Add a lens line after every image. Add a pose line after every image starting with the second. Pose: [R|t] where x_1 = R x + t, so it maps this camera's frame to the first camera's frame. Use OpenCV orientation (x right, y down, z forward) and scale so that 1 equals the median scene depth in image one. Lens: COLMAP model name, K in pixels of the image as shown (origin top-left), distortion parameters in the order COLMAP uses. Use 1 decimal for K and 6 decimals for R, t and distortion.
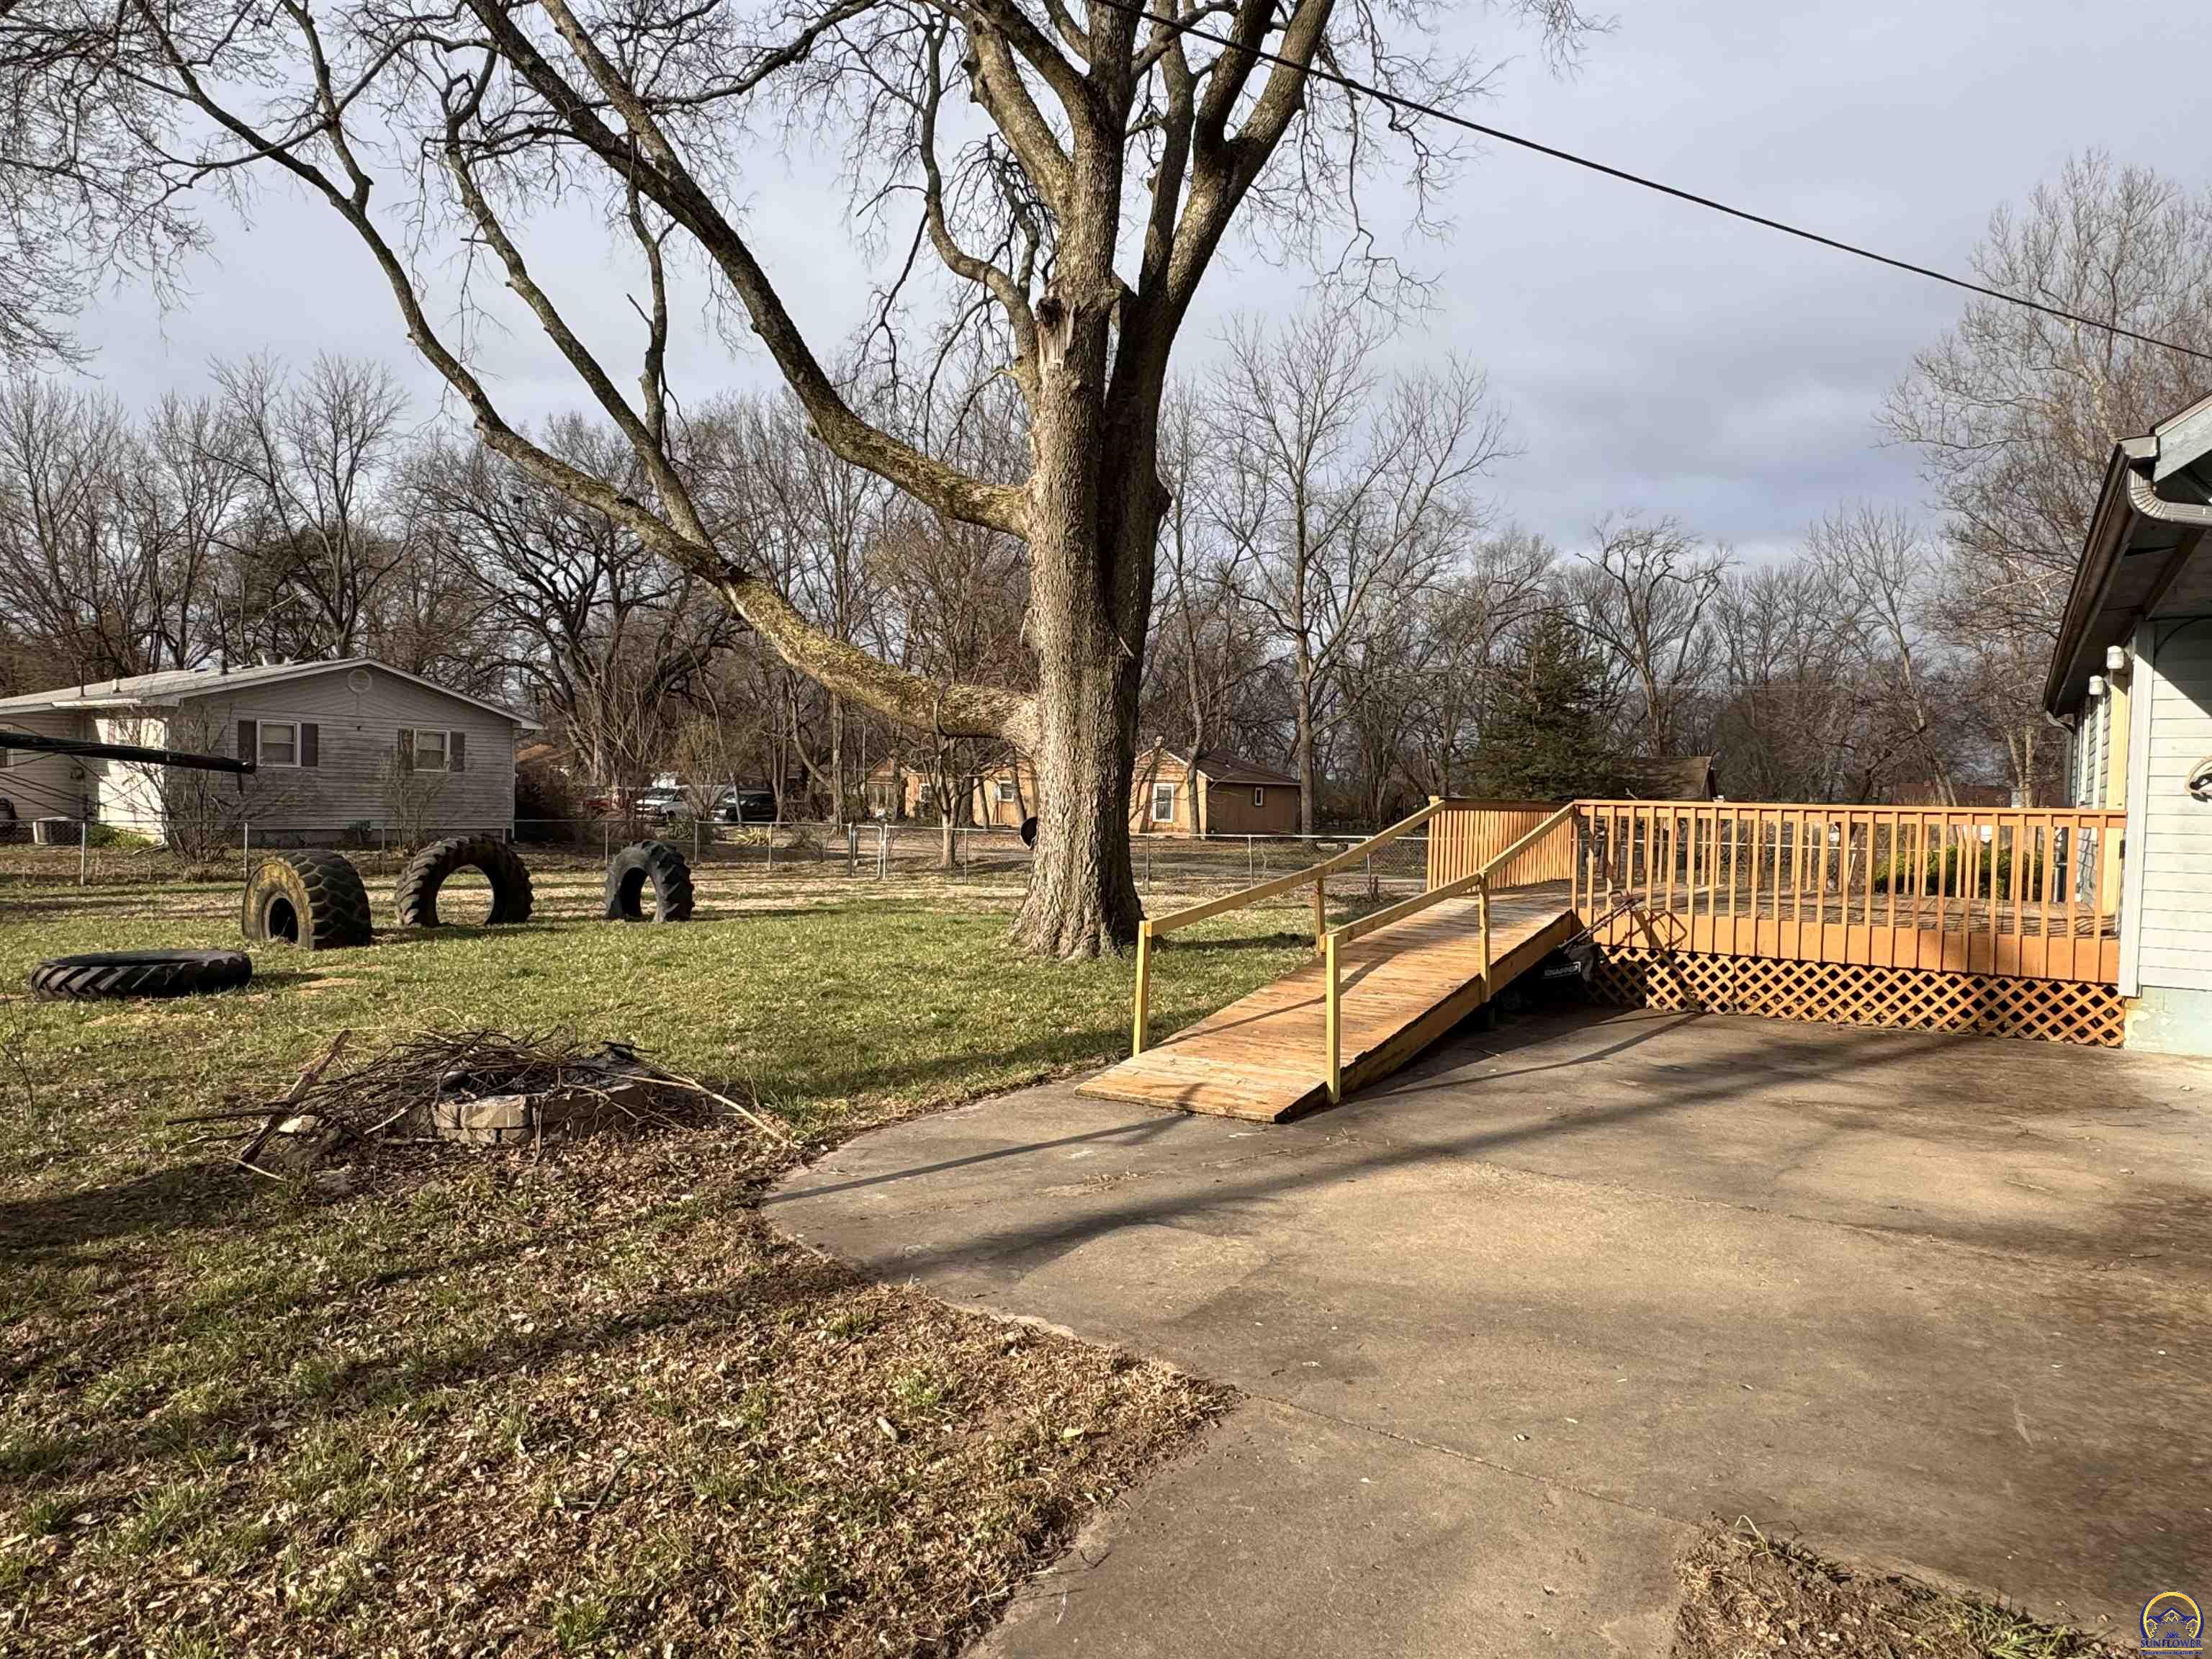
lens RADIAL K [[1337.5, 0, 1095.1], [0, 1337.5, 833.9], [0, 0, 1]] dist [-0.008103, 0.003038]
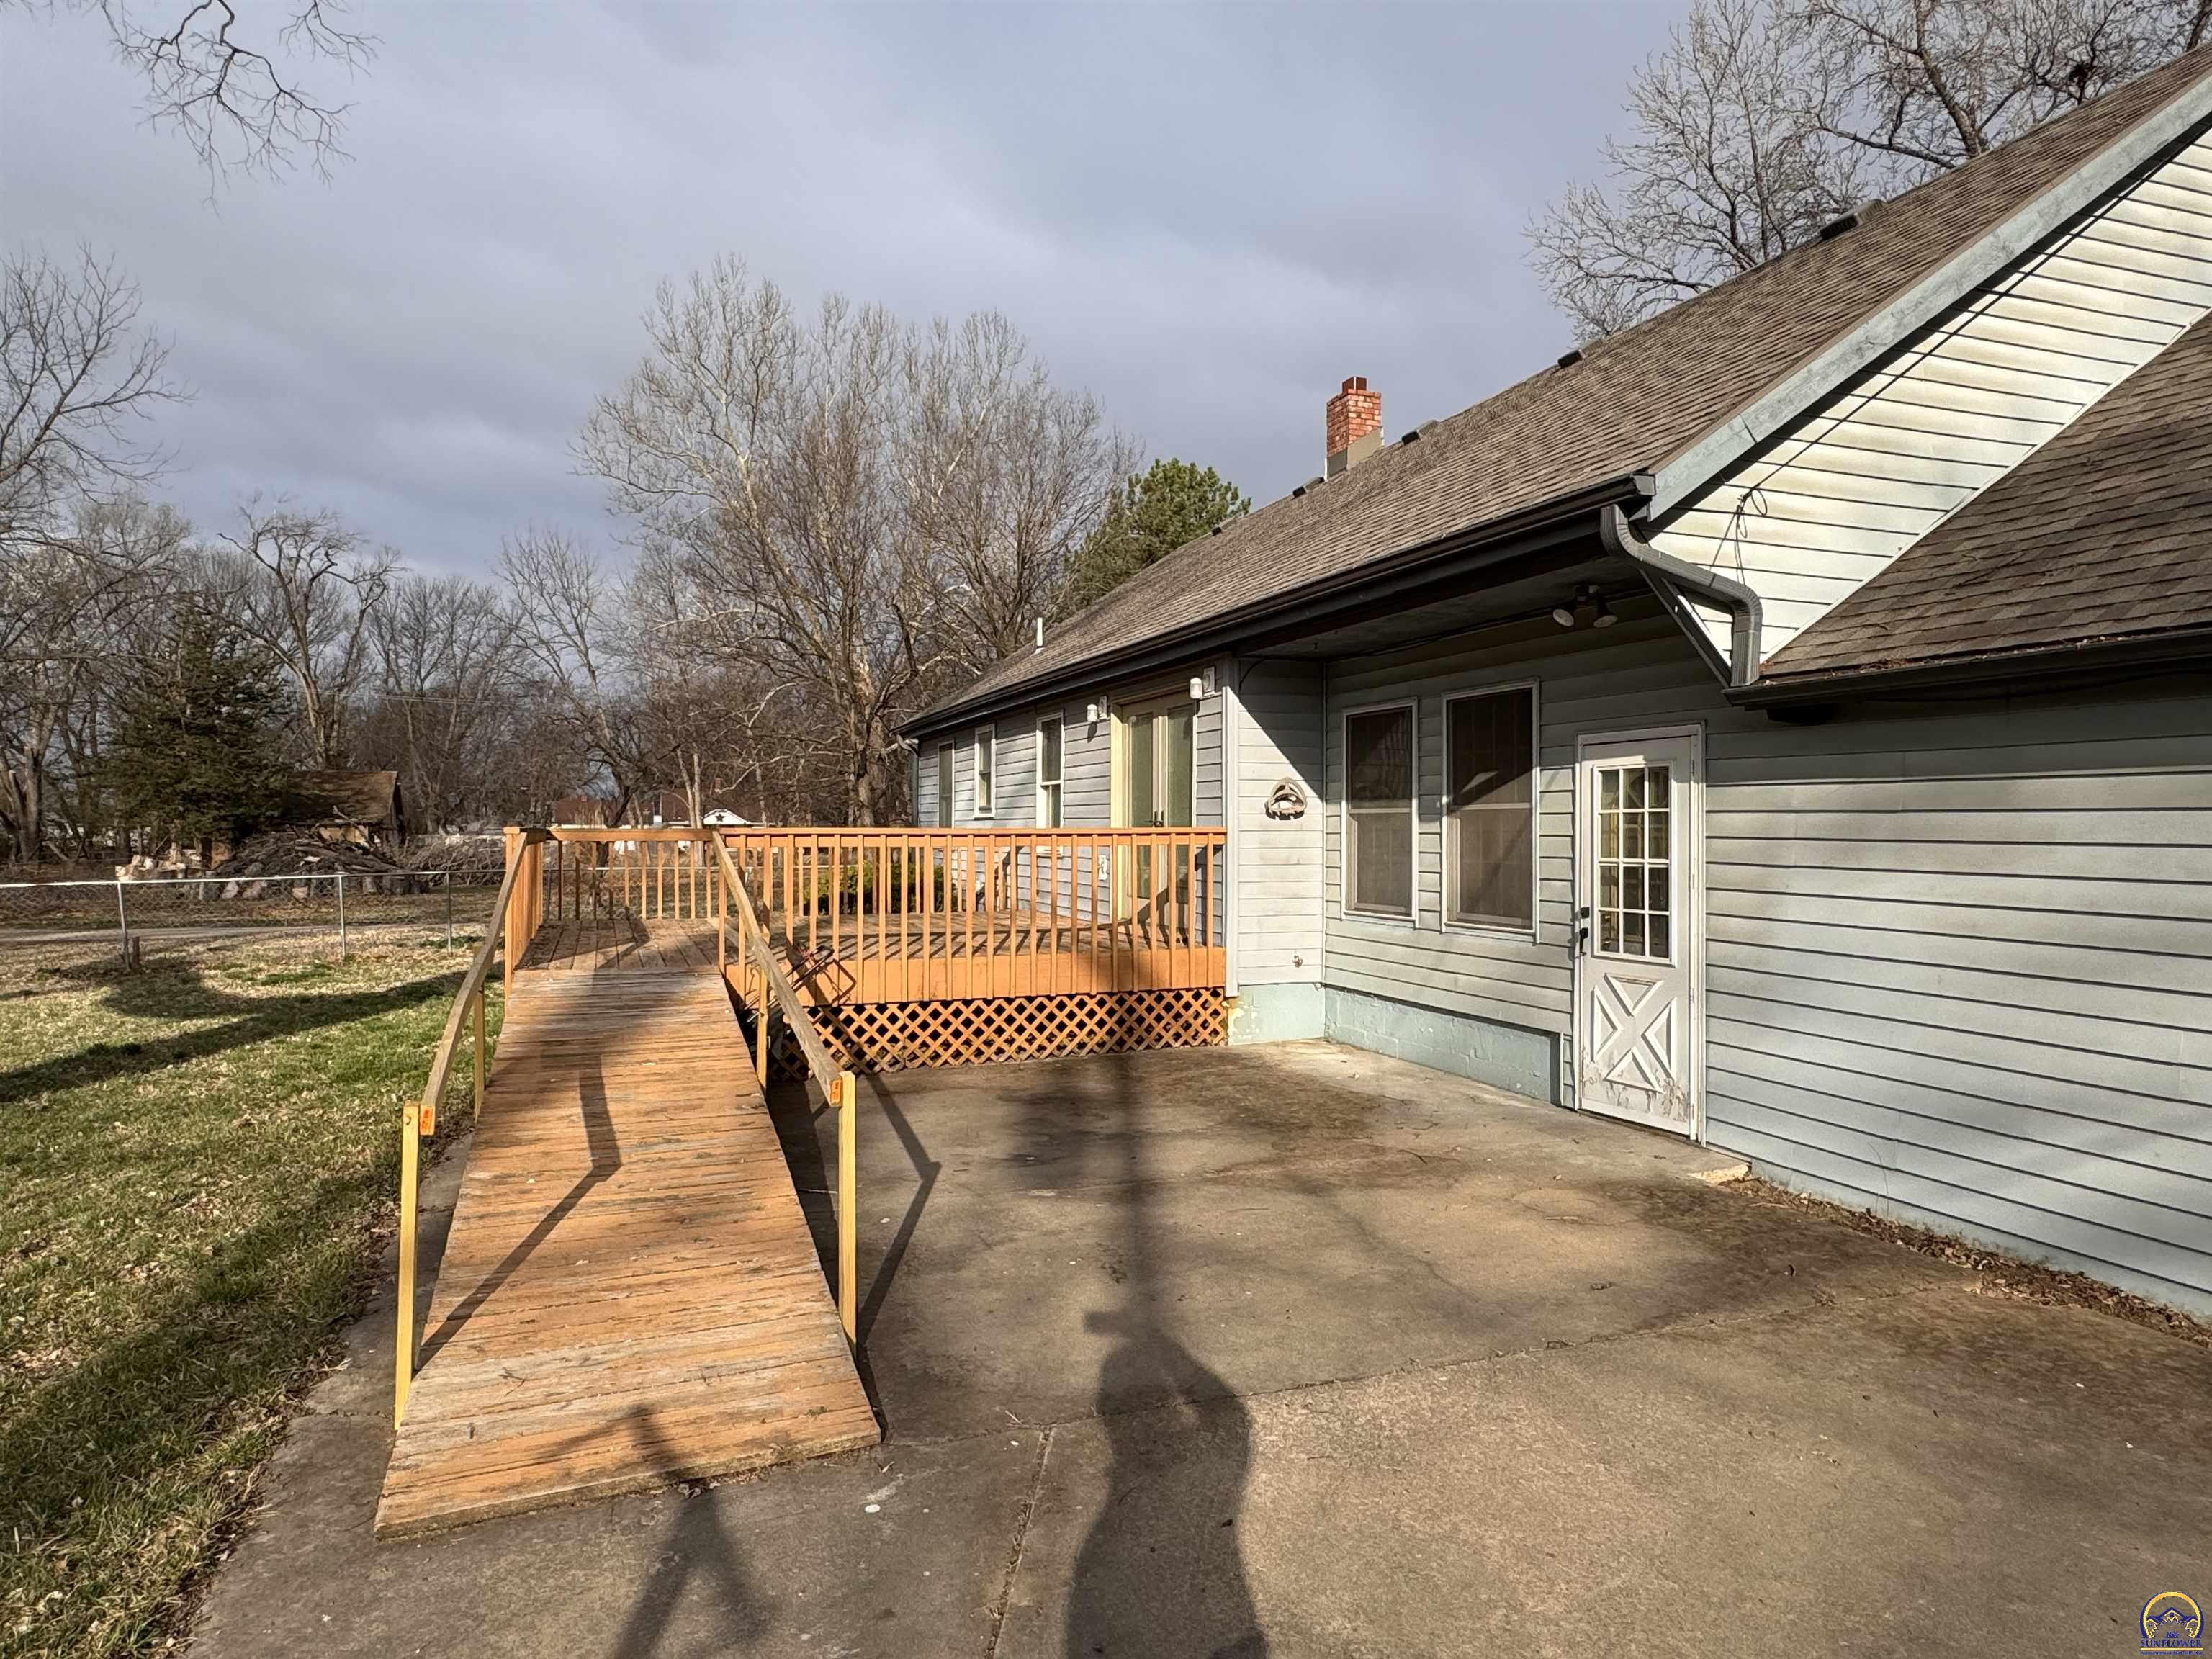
lens RADIAL K [[1337.5, 0, 1105.9], [0, 1337.5, 823.5], [0, 0, 1]] dist [-0.008103, 0.003038]
pose [[0.574025, -0.020106, 0.818591, -0.127833], [0.035487, 0.999370, -0.000339, -0.016864], [-0.818069, 0.029244, 0.574377, 0.304419]]
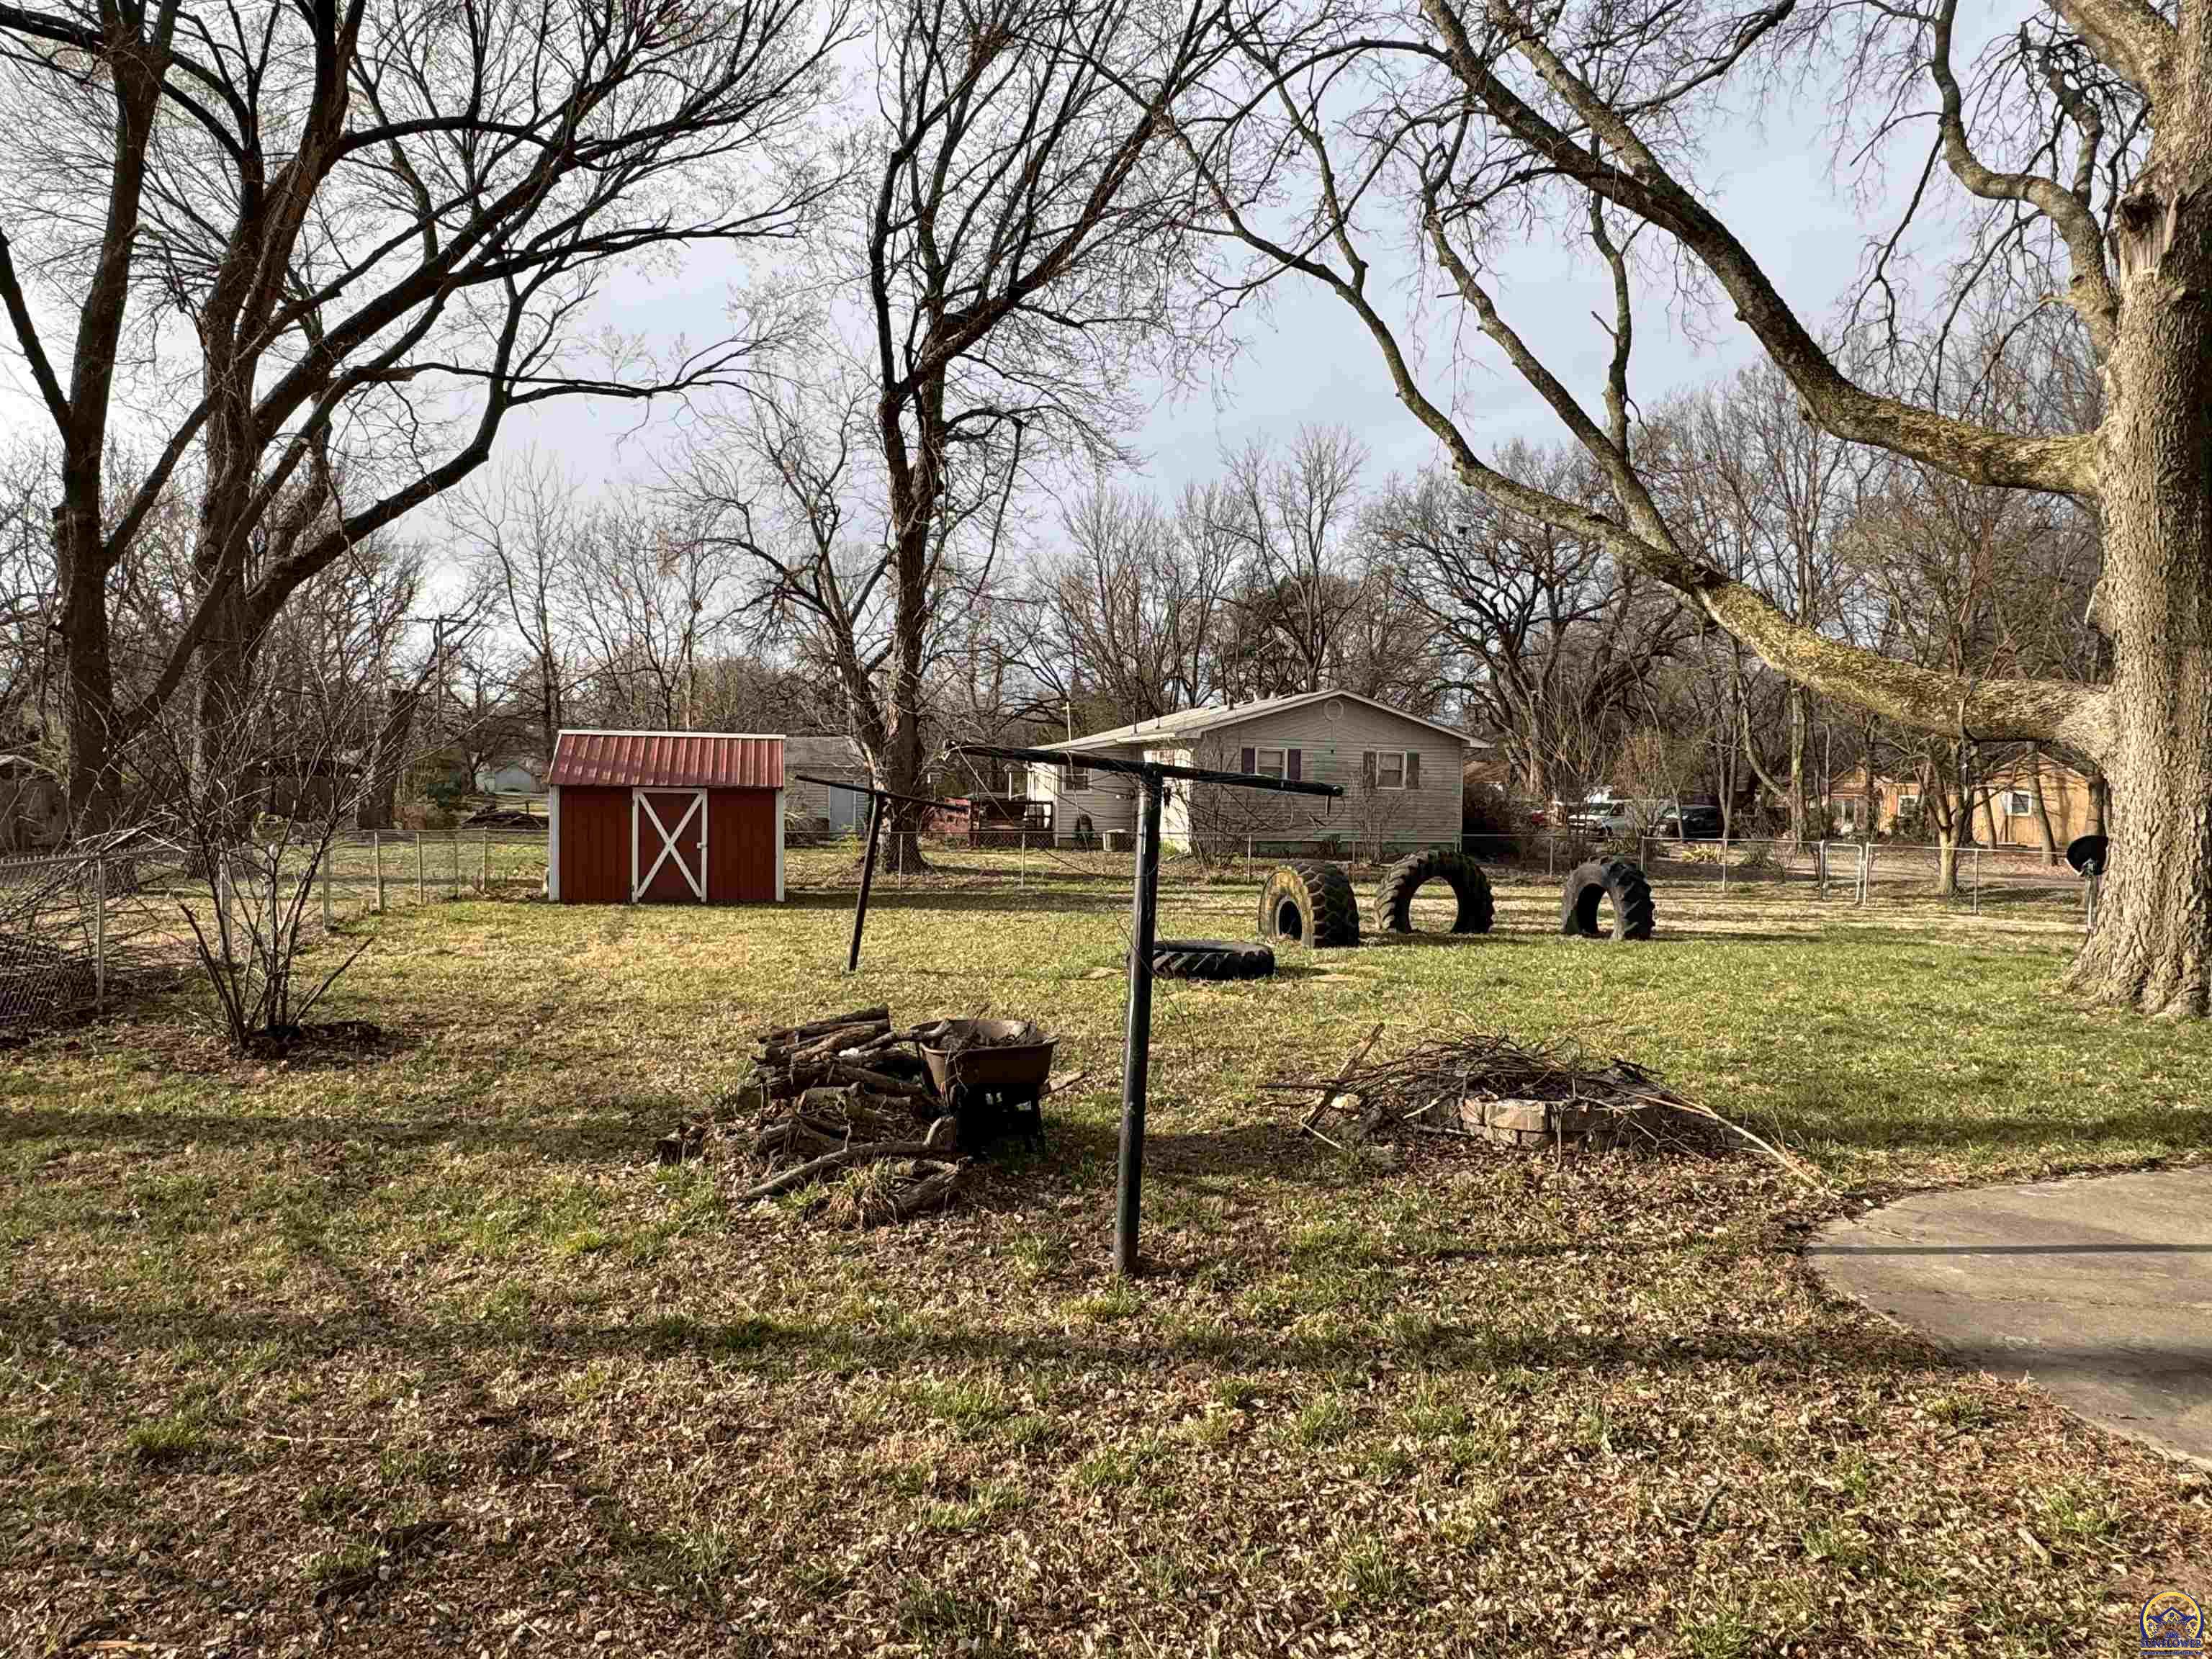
lens RADIAL K [[1337.5, 0, 1098.9], [0, 1337.5, 832.4], [0, 0, 1]] dist [-0.008103, 0.003038]
pose [[0.784342, 0.006493, -0.620295, -0.024834], [-0.014009, 0.999876, -0.007248, -0.000950], [0.620171, 0.014374, 0.784335, -0.016247]]
